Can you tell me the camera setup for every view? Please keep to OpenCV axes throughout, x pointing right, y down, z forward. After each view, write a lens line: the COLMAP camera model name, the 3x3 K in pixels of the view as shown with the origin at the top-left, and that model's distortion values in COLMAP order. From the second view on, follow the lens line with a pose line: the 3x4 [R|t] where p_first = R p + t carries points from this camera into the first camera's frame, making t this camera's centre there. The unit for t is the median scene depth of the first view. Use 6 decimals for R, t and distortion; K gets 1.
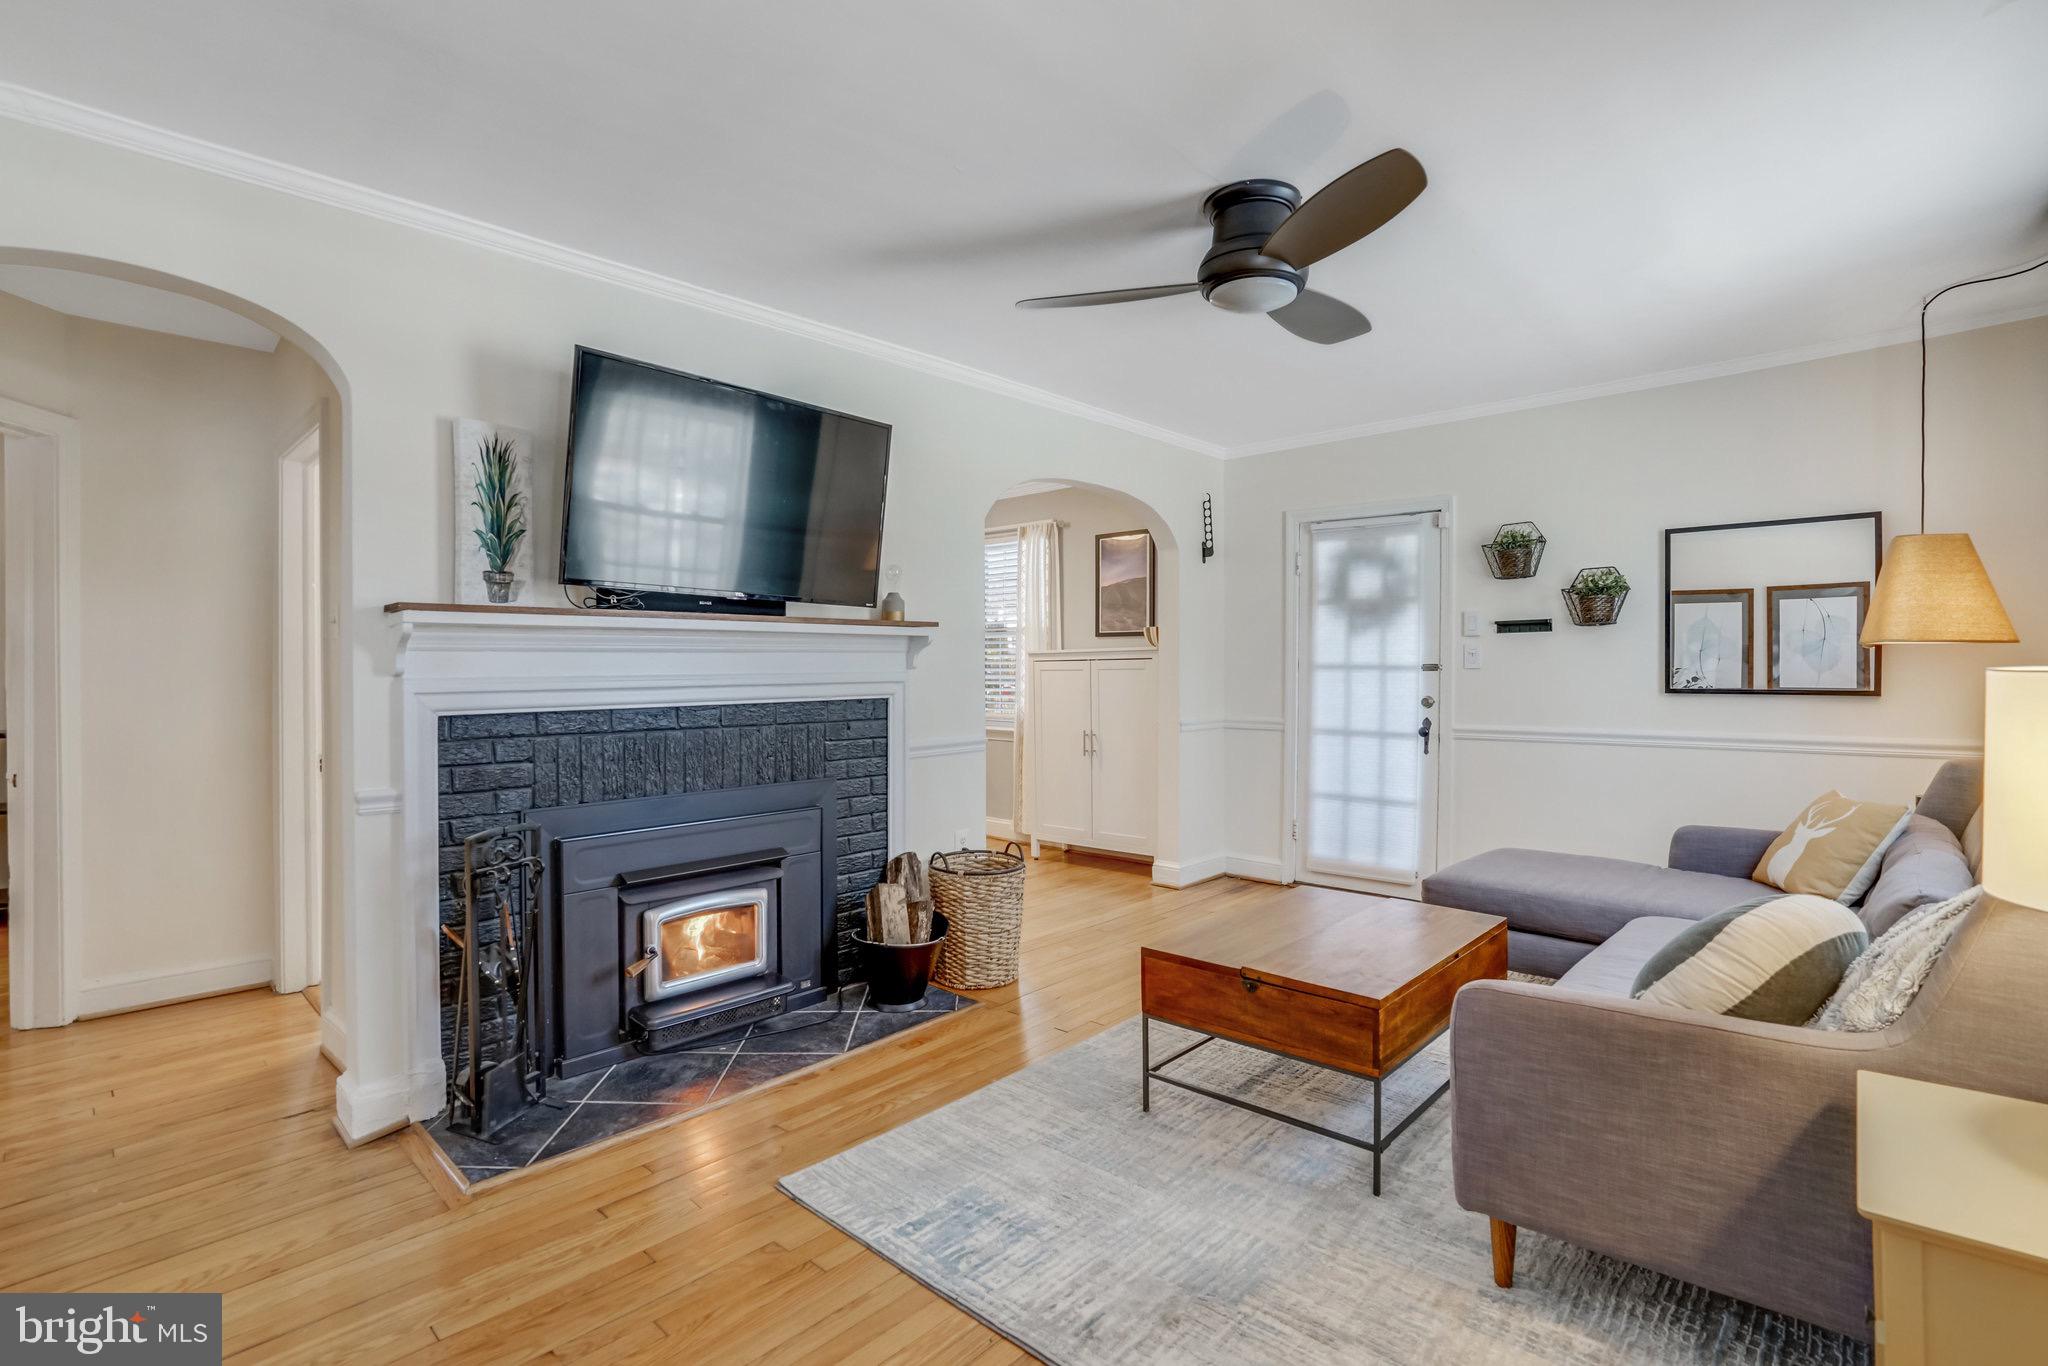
lens RADIAL K [[953.8, 0, 1016.5], [0, 953.8, 676.6], [0, 0, 1]] dist [-0.057233, 0.021234]
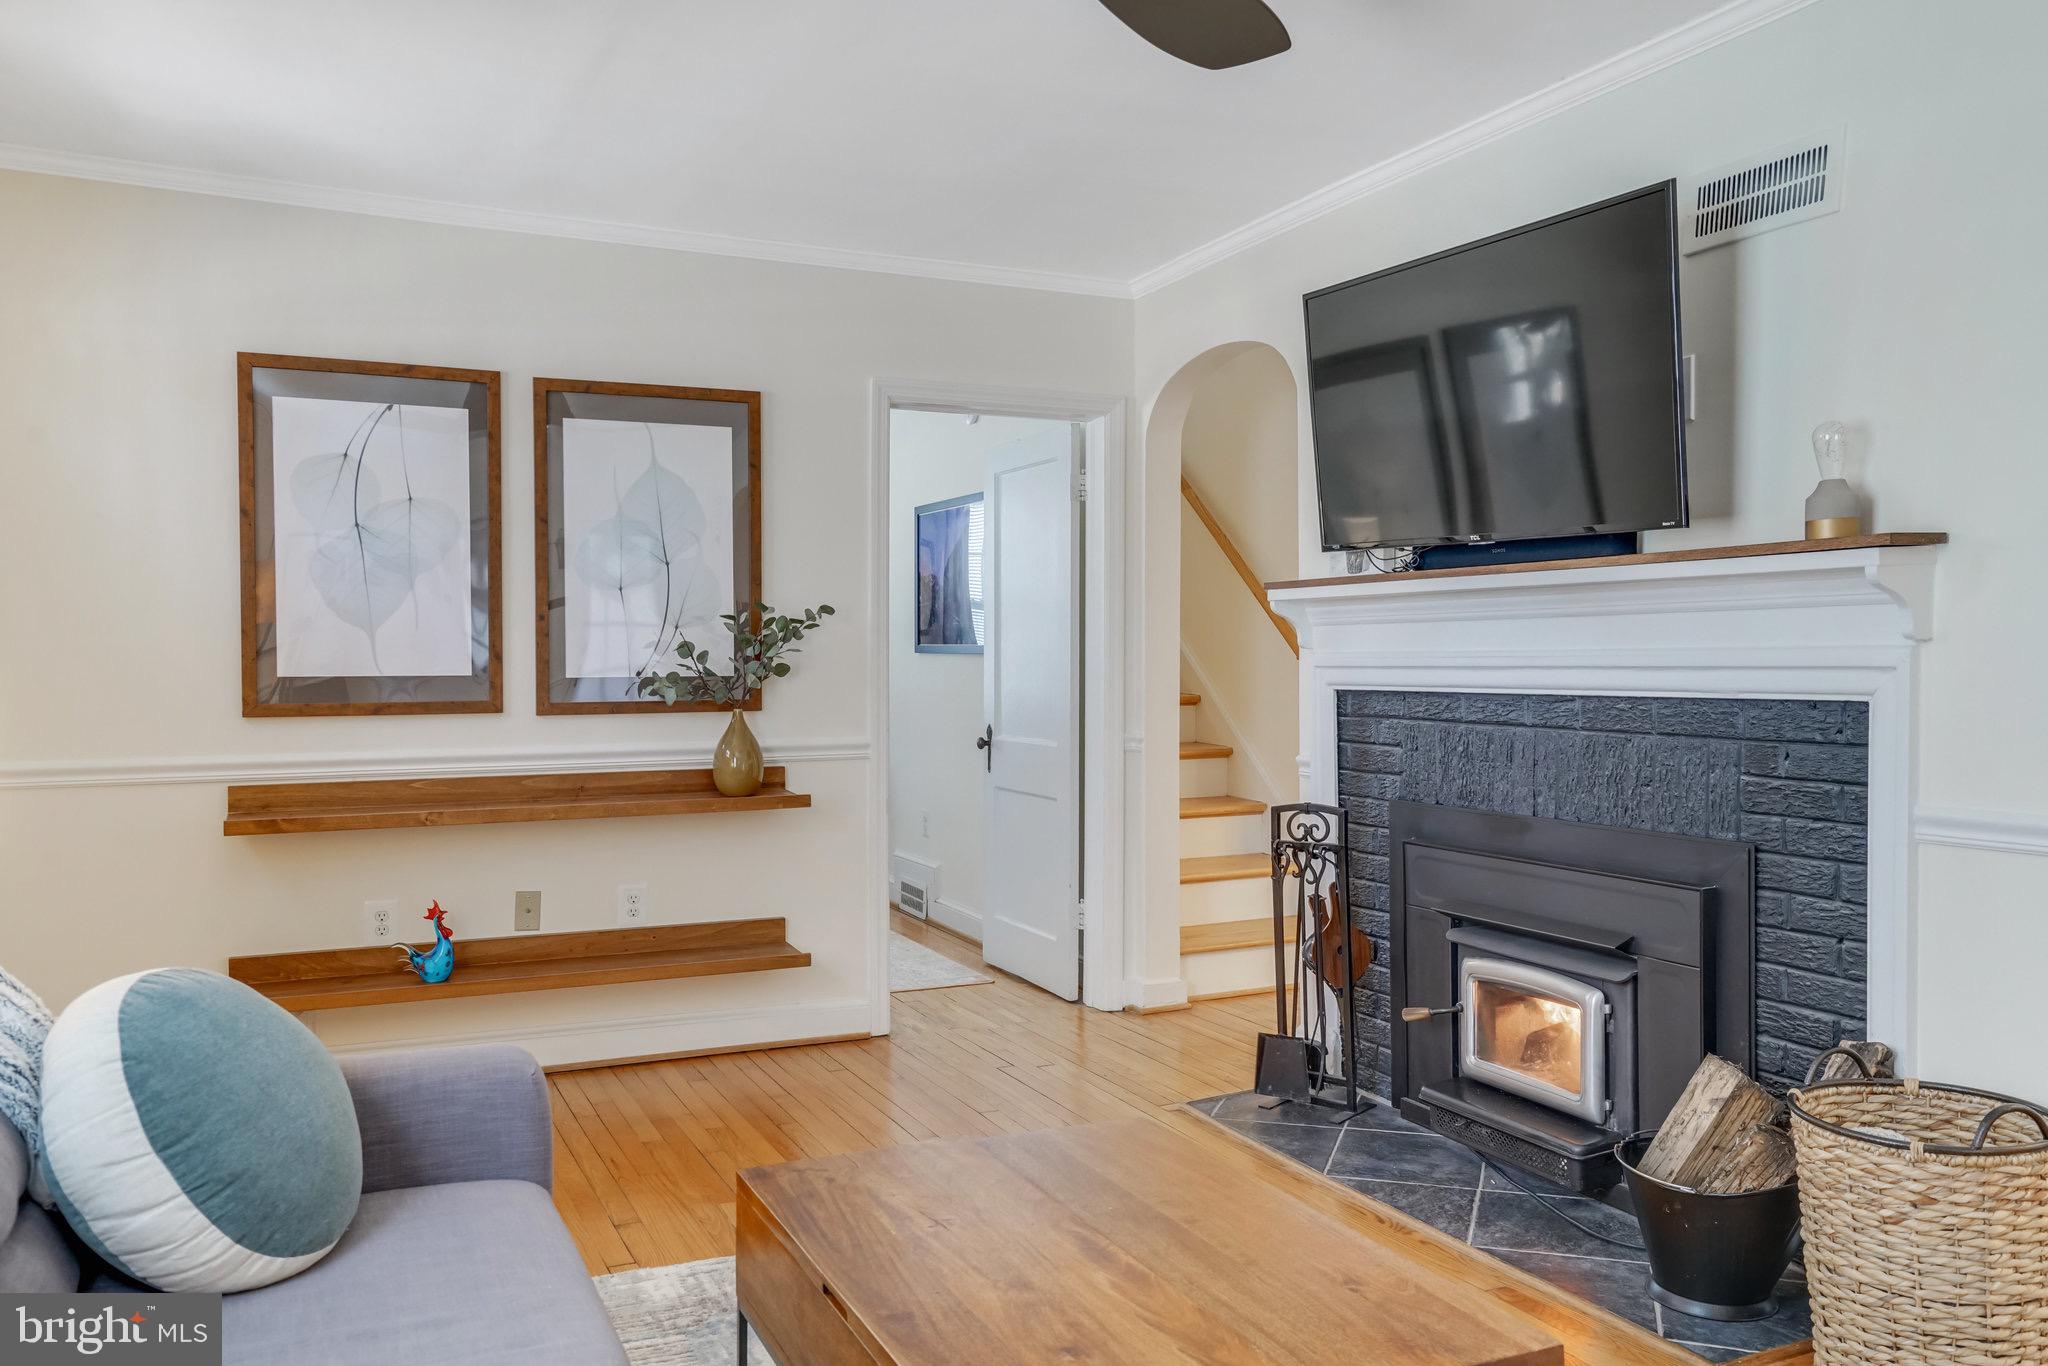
lens RADIAL K [[1554.8, 0, 1013.8], [0, 1554.8, 680.4], [0, 0, 1]] dist [-0.006510, 0.053893]
pose [[-0.372996, 0.022390, -0.927563, 0.974245], [-0.001403, 0.999694, 0.024695, -0.008369], [0.927832, 0.010512, -0.372851, 1.196569]]
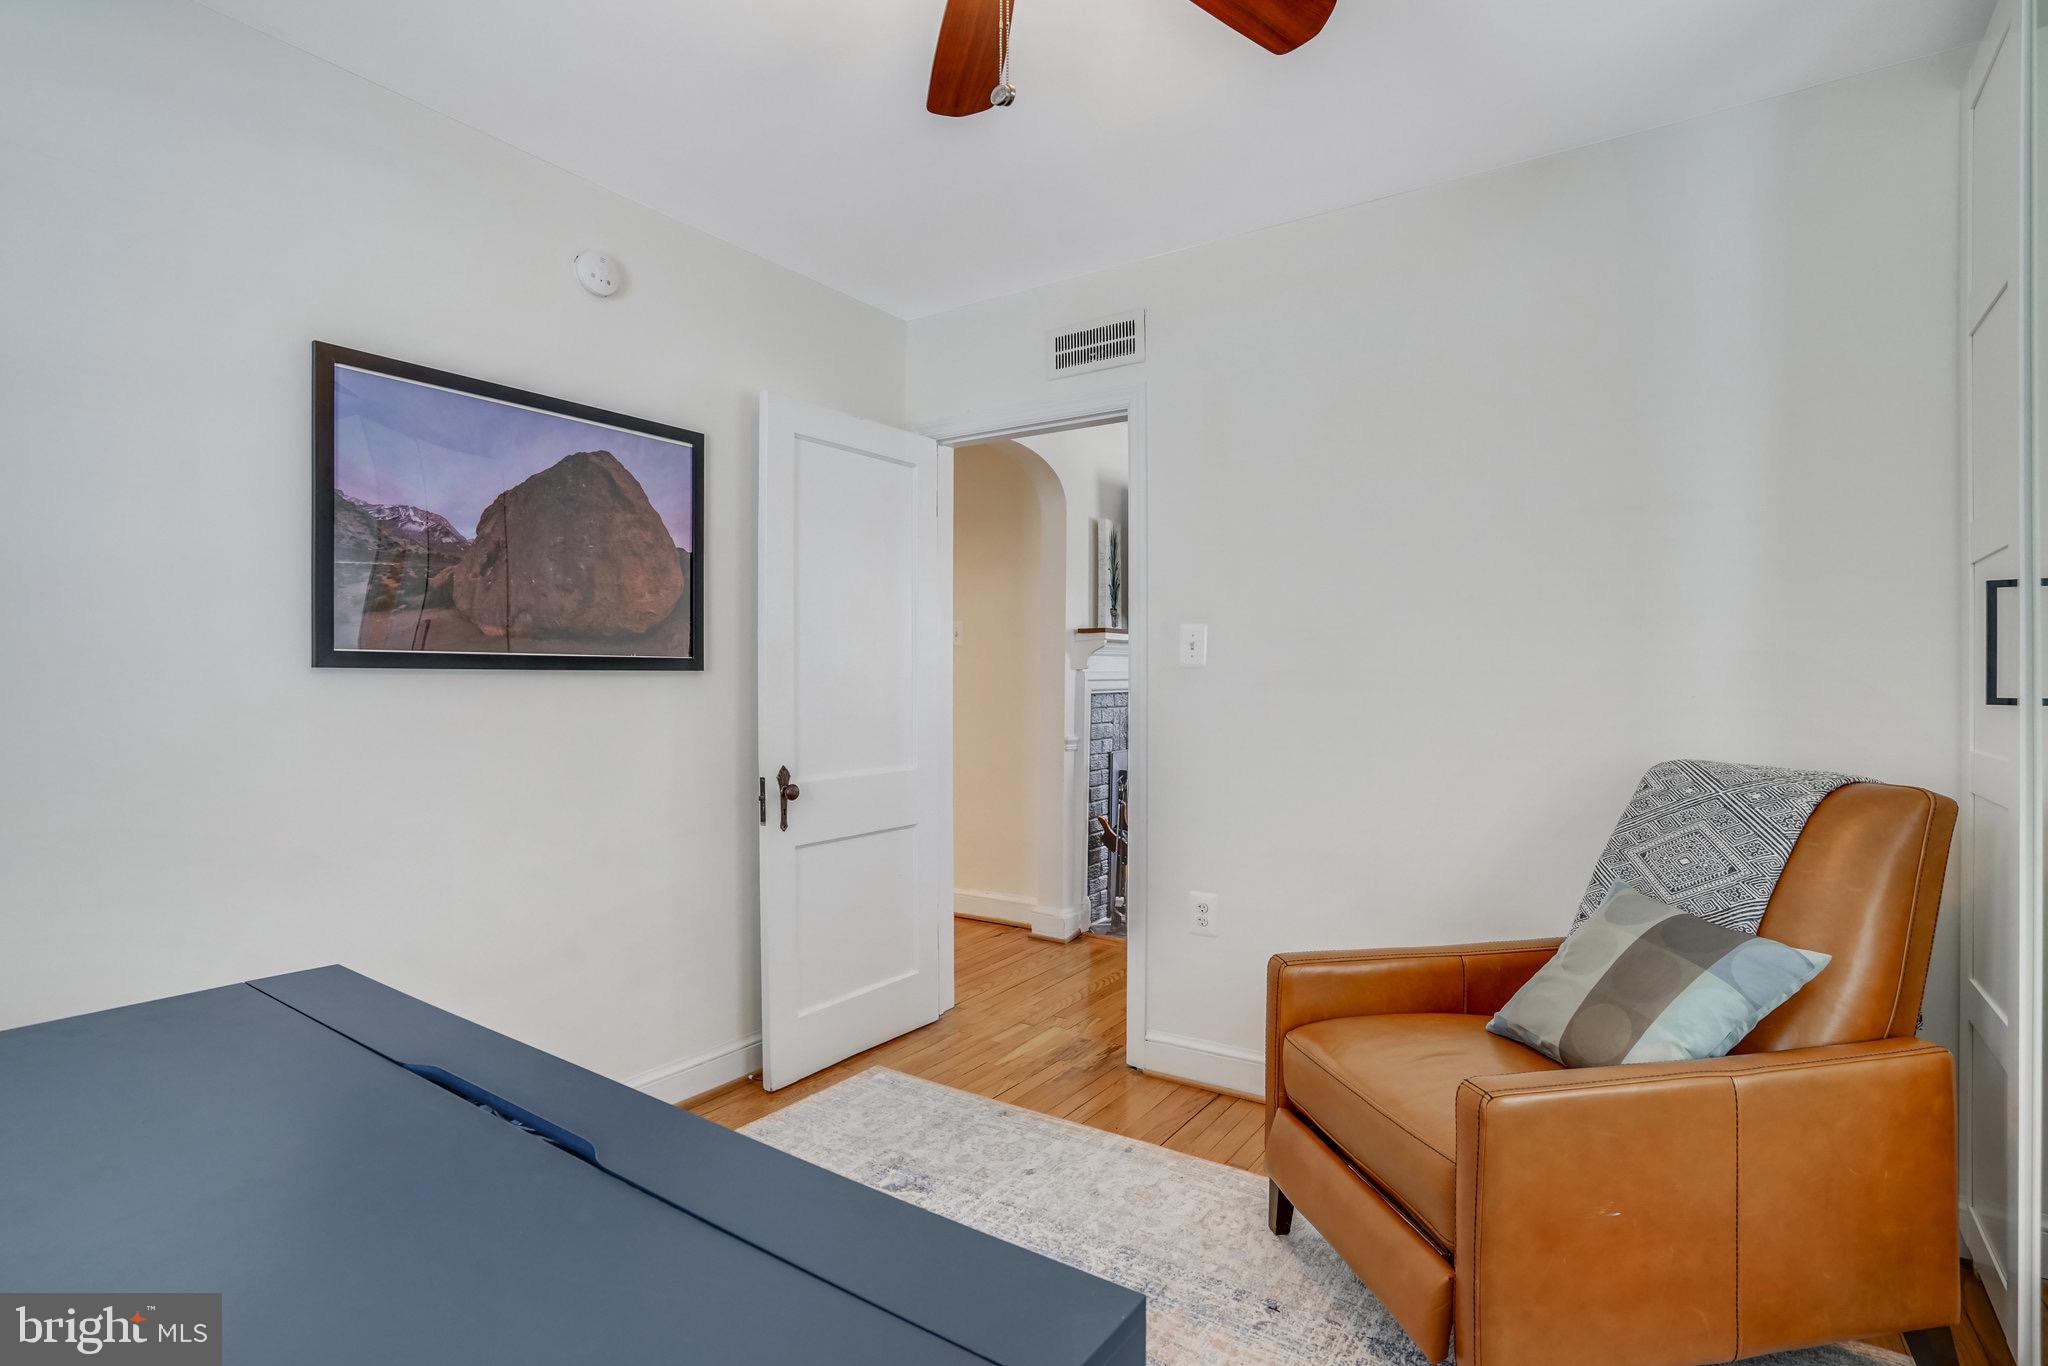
lens RADIAL K [[953.8, 0, 1016.5], [0, 953.8, 676.6], [0, 0, 1]] dist [-0.057233, 0.021234]
pose [[0.989096, 0.005707, 0.147164, -0.975176], [-0.005206, 0.999979, -0.003787, 0.017854], [-0.147183, 0.002980, 0.989105, -0.668891]]
